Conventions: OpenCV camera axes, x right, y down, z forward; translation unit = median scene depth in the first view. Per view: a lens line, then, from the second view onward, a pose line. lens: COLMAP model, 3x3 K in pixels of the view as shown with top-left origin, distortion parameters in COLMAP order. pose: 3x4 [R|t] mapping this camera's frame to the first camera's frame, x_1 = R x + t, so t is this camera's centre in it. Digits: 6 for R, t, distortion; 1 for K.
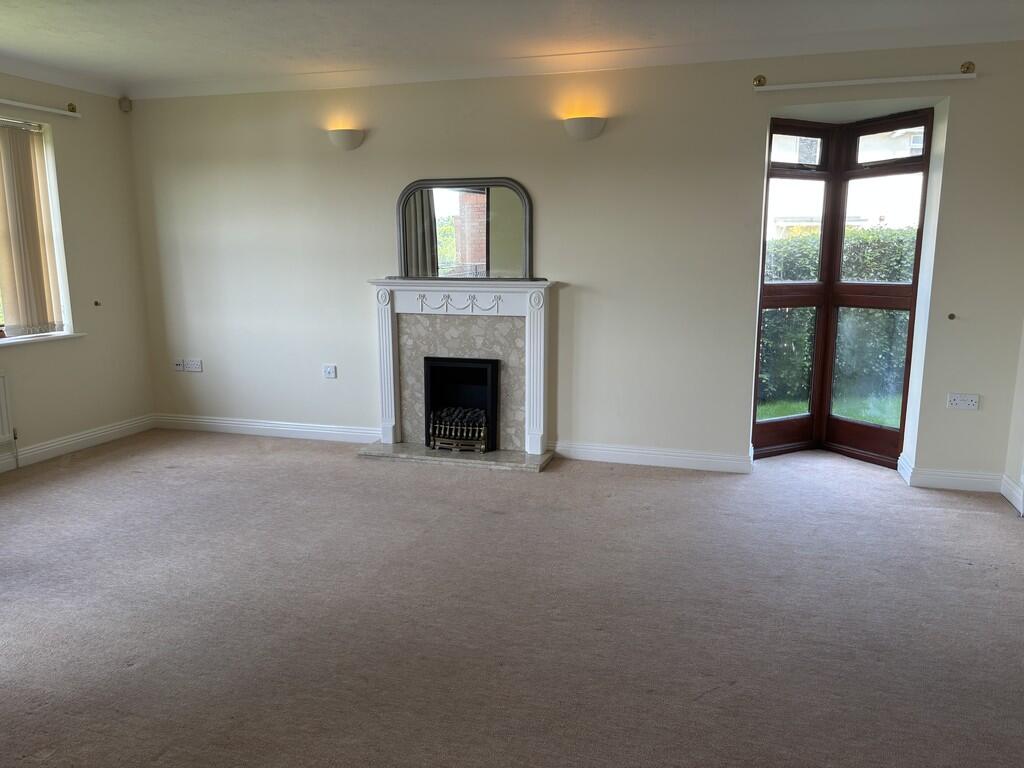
lens RADIAL K [[782.5, 0, 512.0], [0, 782.5, 384.0], [0, 0, 1]] dist [0.156654, -0.233877]
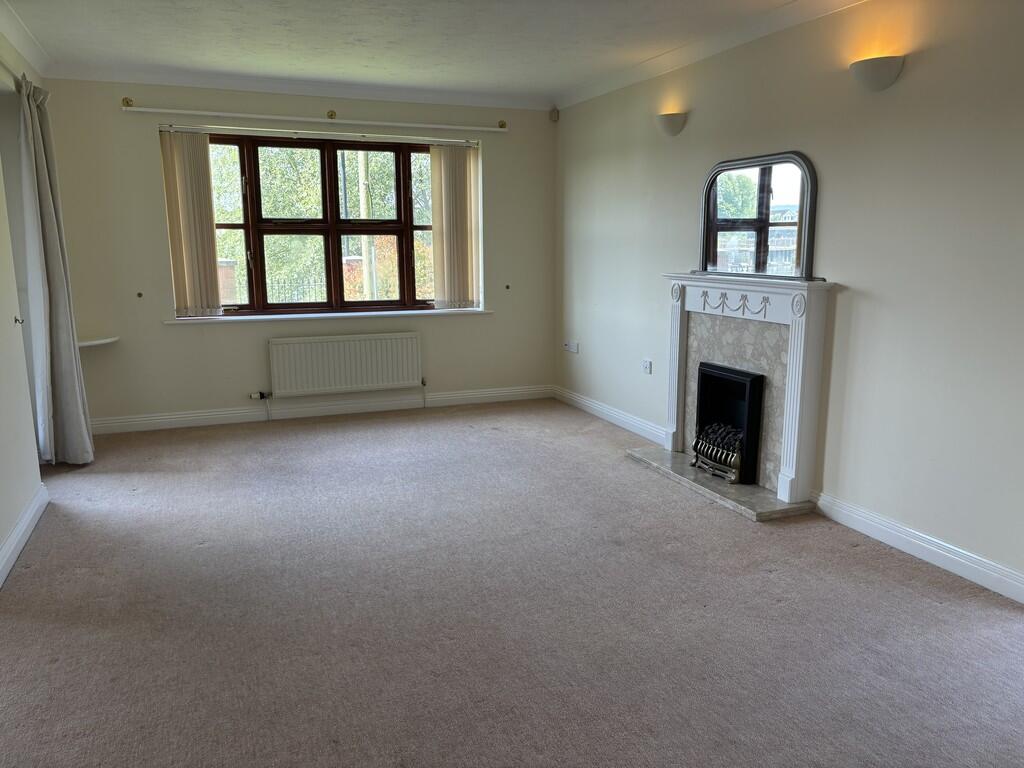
lens RADIAL K [[782.5, 0, 512.0], [0, 782.5, 384.0], [0, 0, 1]] dist [0.156654, -0.233877]
pose [[0.624151, 0.143181, -0.768072, 0.449069], [-0.132549, 0.988219, 0.076509, -0.050363], [0.769979, 0.054054, 0.635776, 0.272998]]
